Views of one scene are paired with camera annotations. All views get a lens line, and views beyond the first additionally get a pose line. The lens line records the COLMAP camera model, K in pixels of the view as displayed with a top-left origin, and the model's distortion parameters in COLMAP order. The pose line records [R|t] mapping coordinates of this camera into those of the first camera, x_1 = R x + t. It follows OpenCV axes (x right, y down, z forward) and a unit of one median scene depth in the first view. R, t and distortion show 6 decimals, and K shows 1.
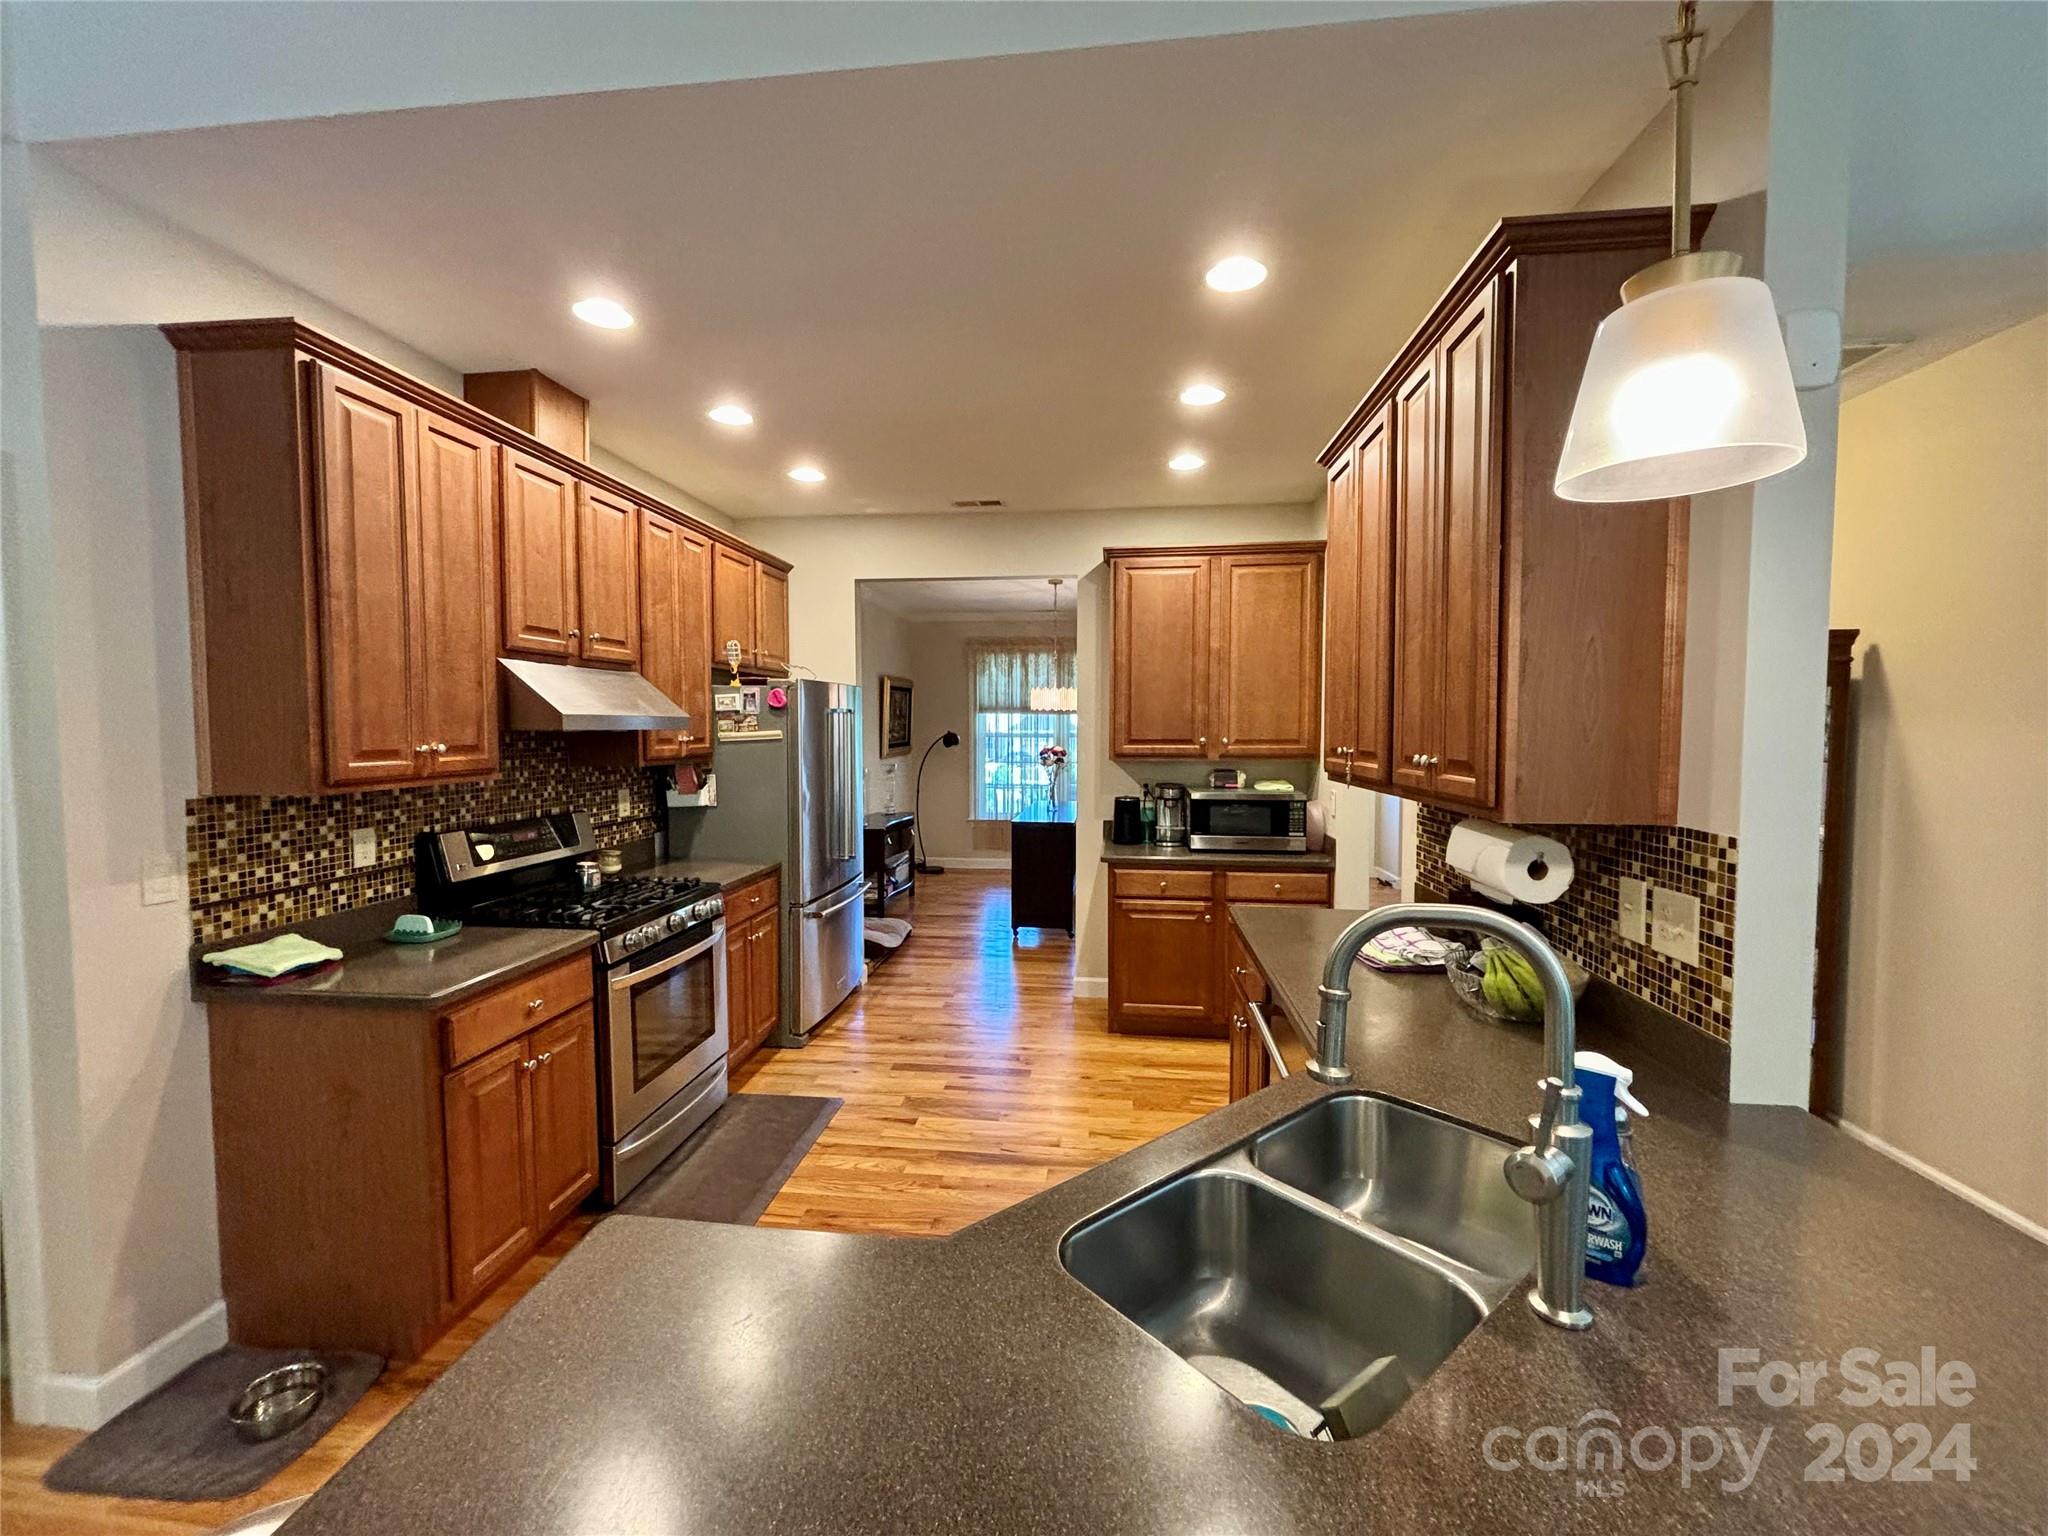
lens RADIAL K [[823.0, 0, 1025.0], [0, 823.0, 761.1], [0, 0, 1]] dist [-0.003508, 0.001350]
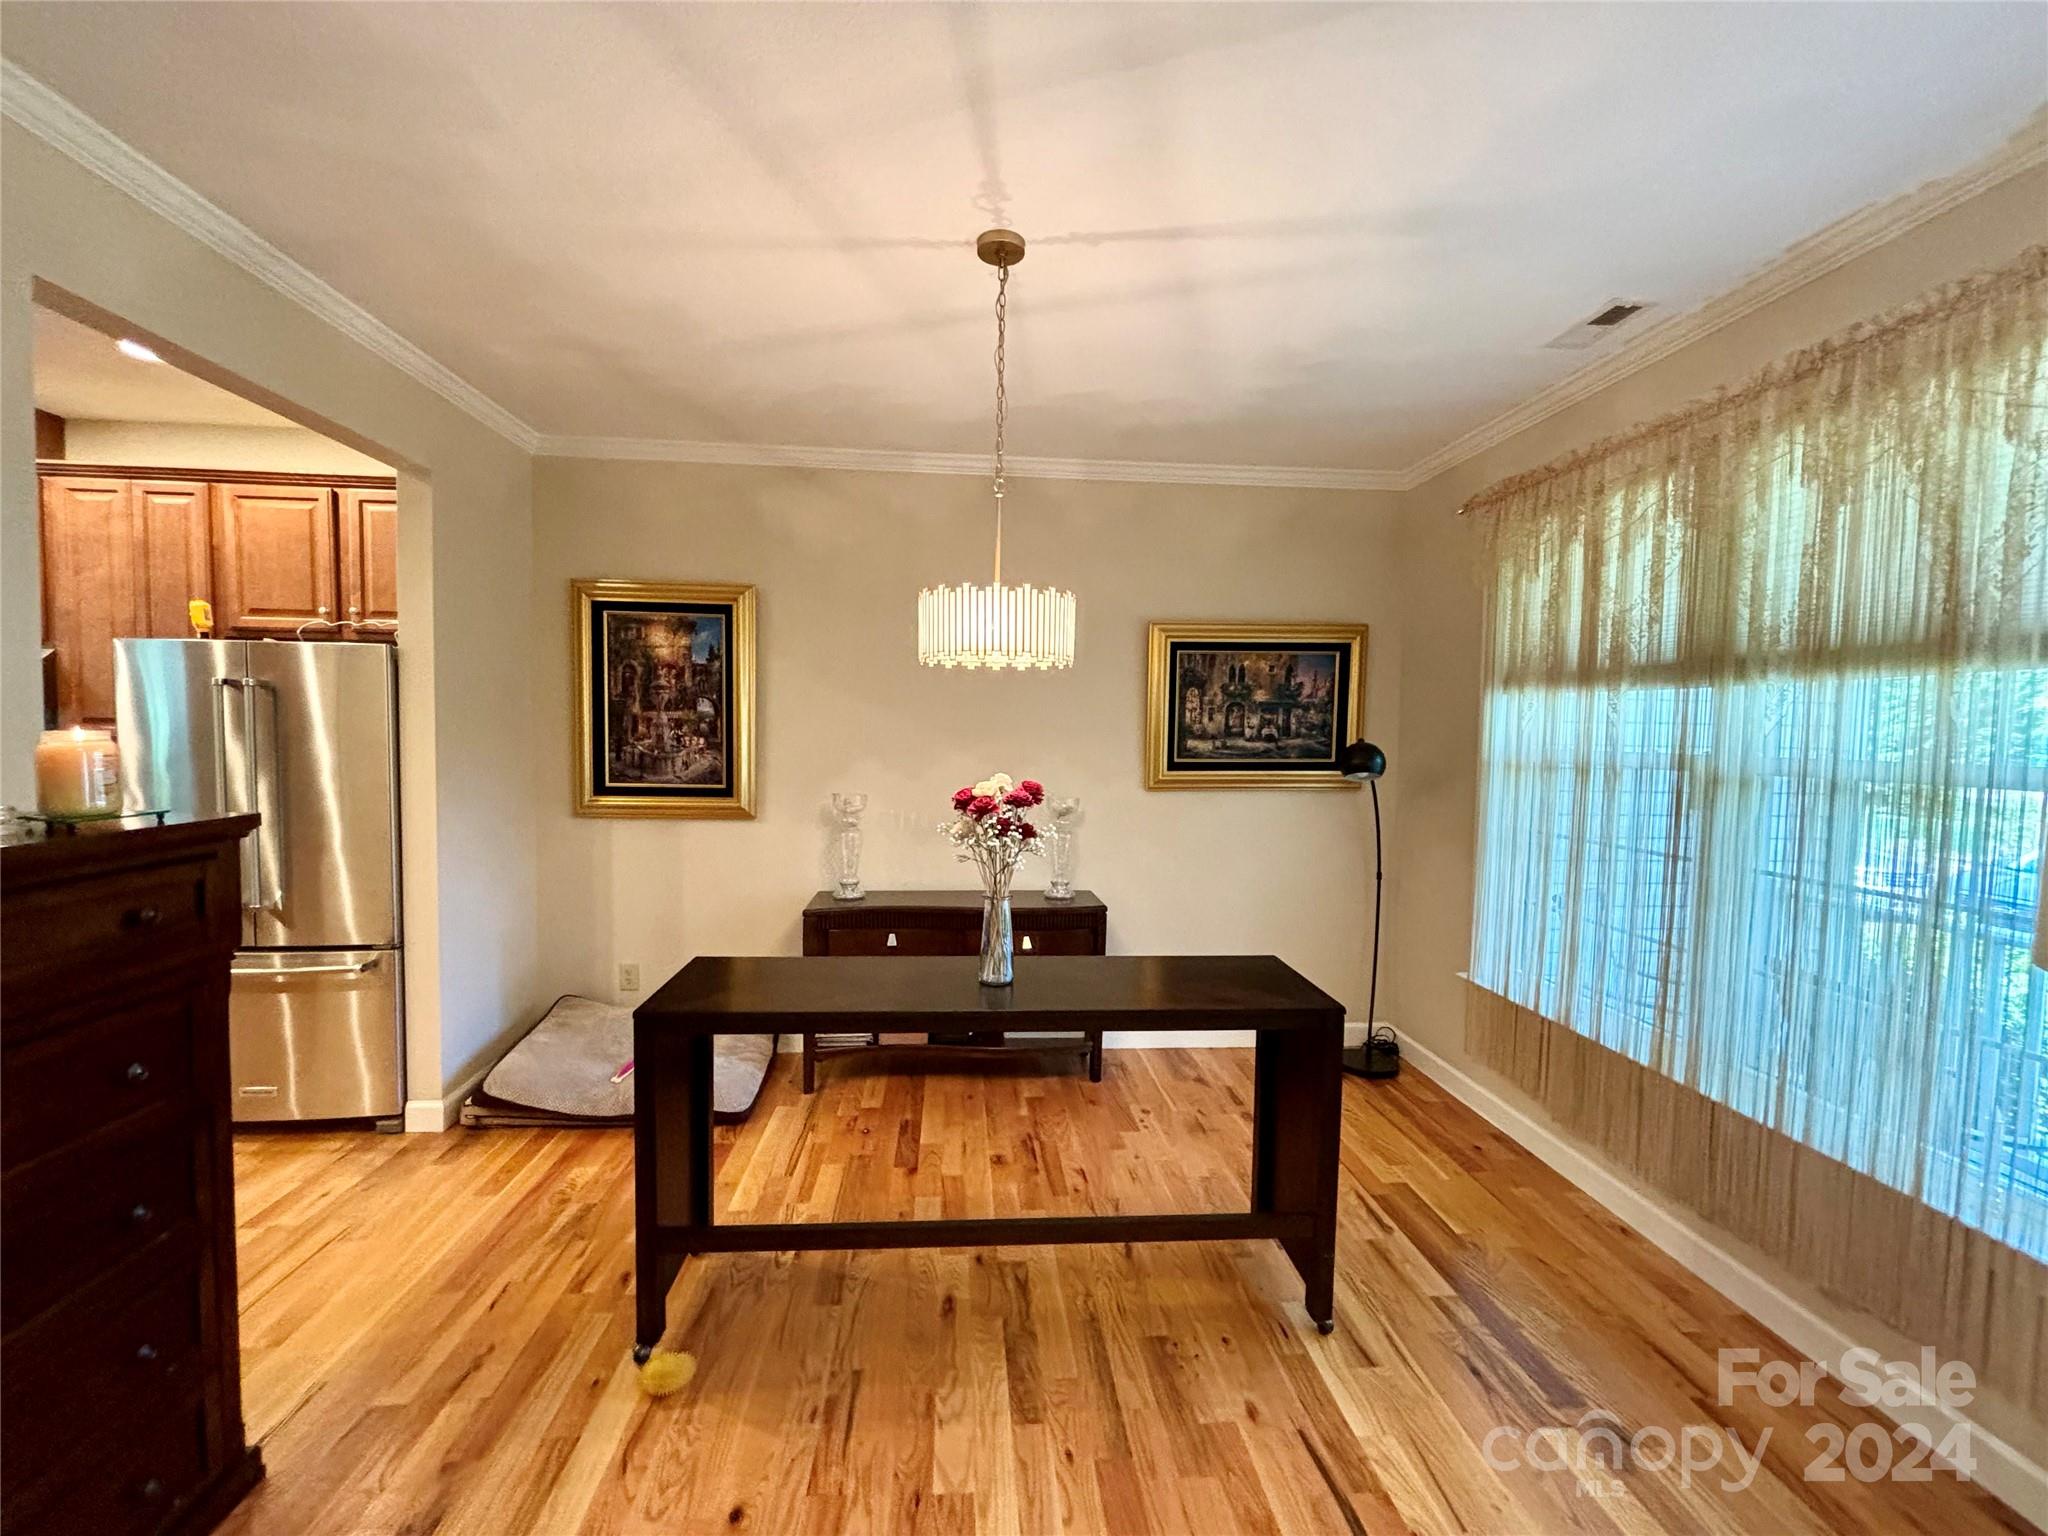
lens RADIAL K [[823.0, 0, 1016.0], [0, 823.0, 764.0], [0, 0, 1]] dist [-0.003508, 0.001350]
pose [[0.184710, 0.045529, -0.981738, 0.798497], [-0.056311, 0.997776, 0.035678, -0.083980], [0.981178, 0.048692, 0.186863, 2.185765]]
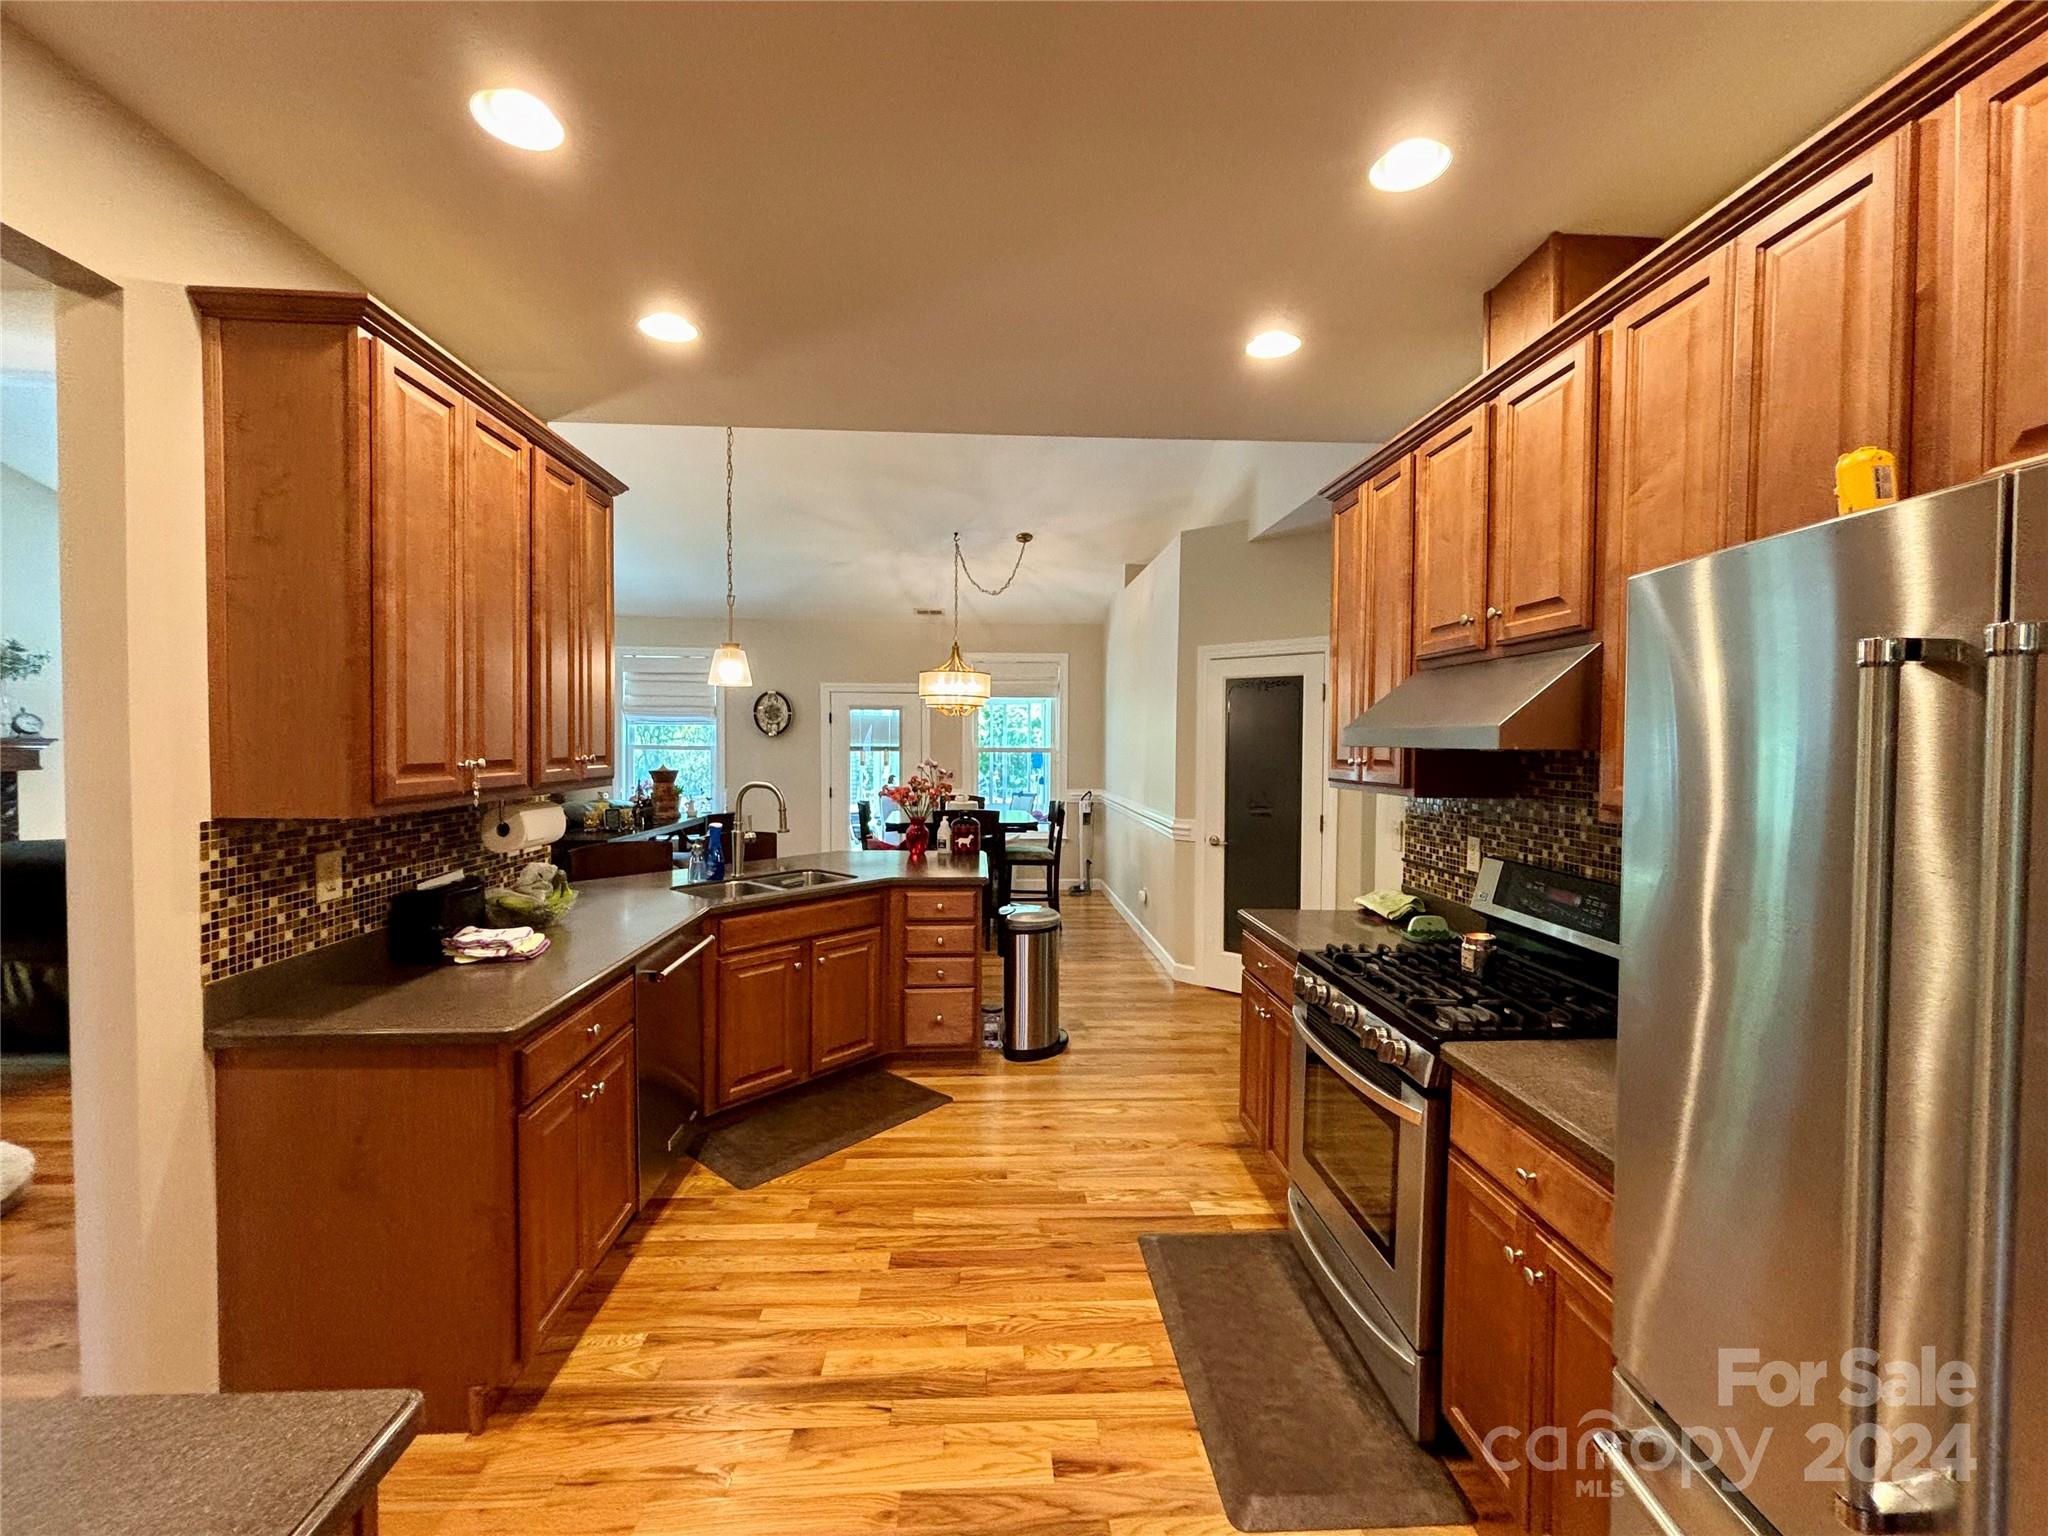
lens RADIAL K [[840.1, 0, 1014.9], [0, 840.1, 767.2], [0, 0, 1]] dist [0.000892, 0.000122]
pose [[-0.985977, -0.003981, -0.166832, -0.012743], [-0.016493, 0.997145, 0.073684, -0.068878], [0.166063, 0.075402, -0.983228, 1.656423]]
